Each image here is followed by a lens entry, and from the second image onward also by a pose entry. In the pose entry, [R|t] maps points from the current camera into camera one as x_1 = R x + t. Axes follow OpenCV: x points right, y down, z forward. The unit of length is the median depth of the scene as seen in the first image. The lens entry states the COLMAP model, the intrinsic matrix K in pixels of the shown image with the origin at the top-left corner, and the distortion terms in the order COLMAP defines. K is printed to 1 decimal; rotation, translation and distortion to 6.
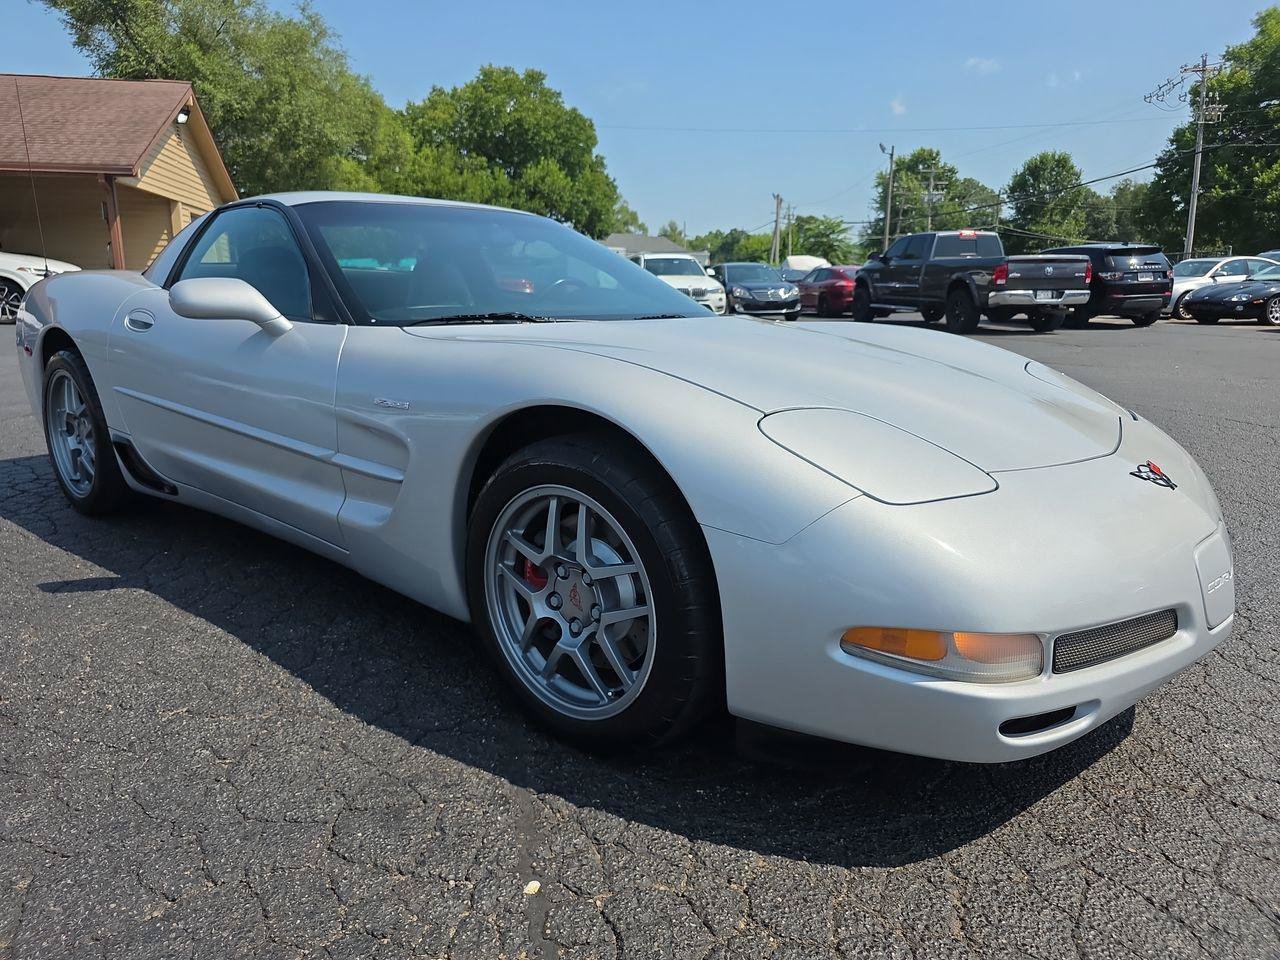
lens RADIAL K [[883.3, 0, 639.6], [0, 883.3, 476.2], [0, 0, 1]] dist [0.002765, -0.005836]
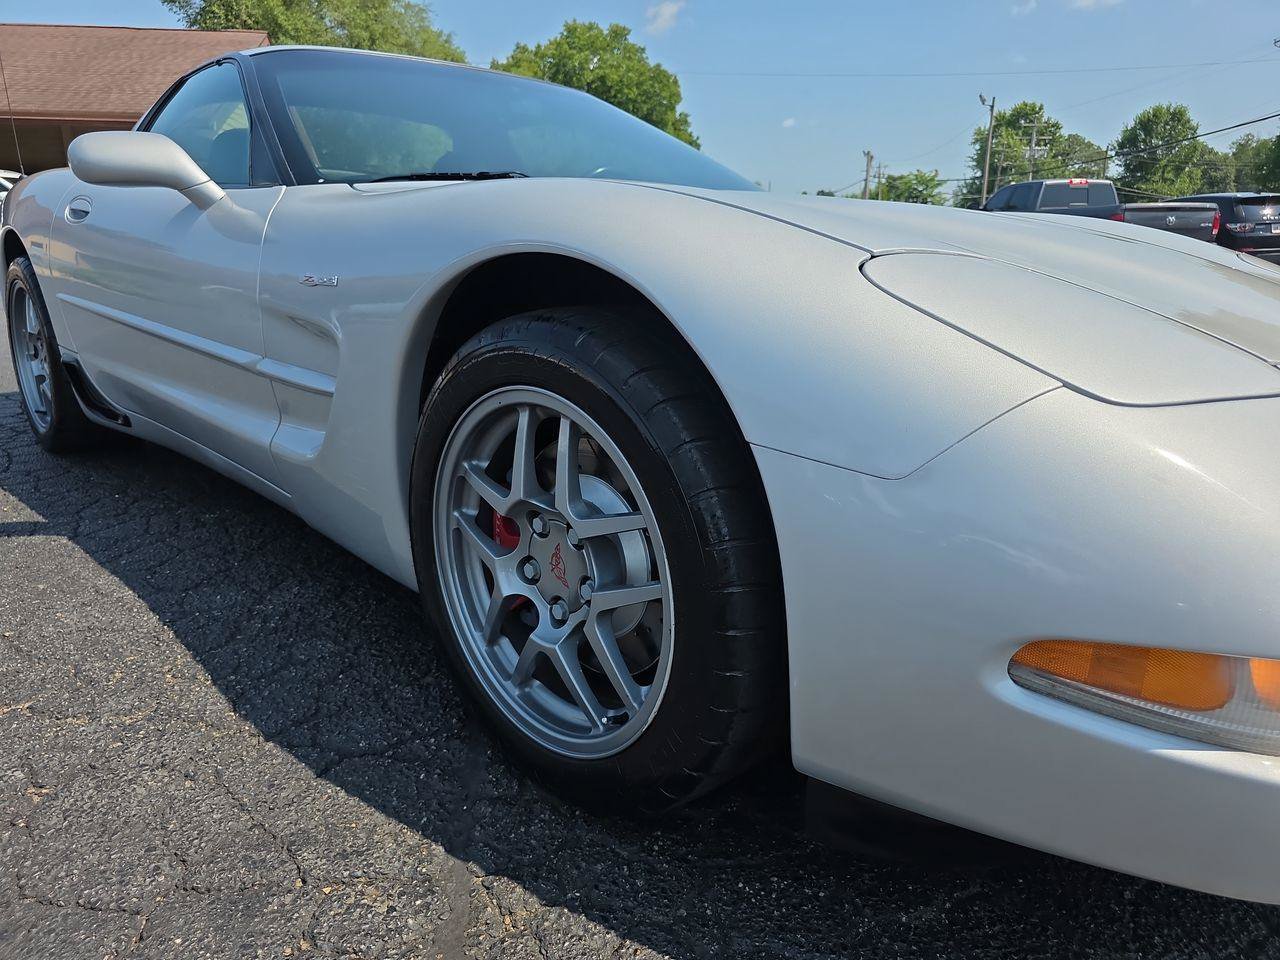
lens RADIAL K [[882.0, 0, 646.5], [0, 882.0, 478.8], [0, 0, 1]] dist [-0.003278, -0.008196]
pose [[0.996467, 0.021399, -0.081212, 0.032049], [-0.018125, 0.999001, 0.040842, 0.036316], [0.082005, -0.039226, 0.995860, 0.286155]]
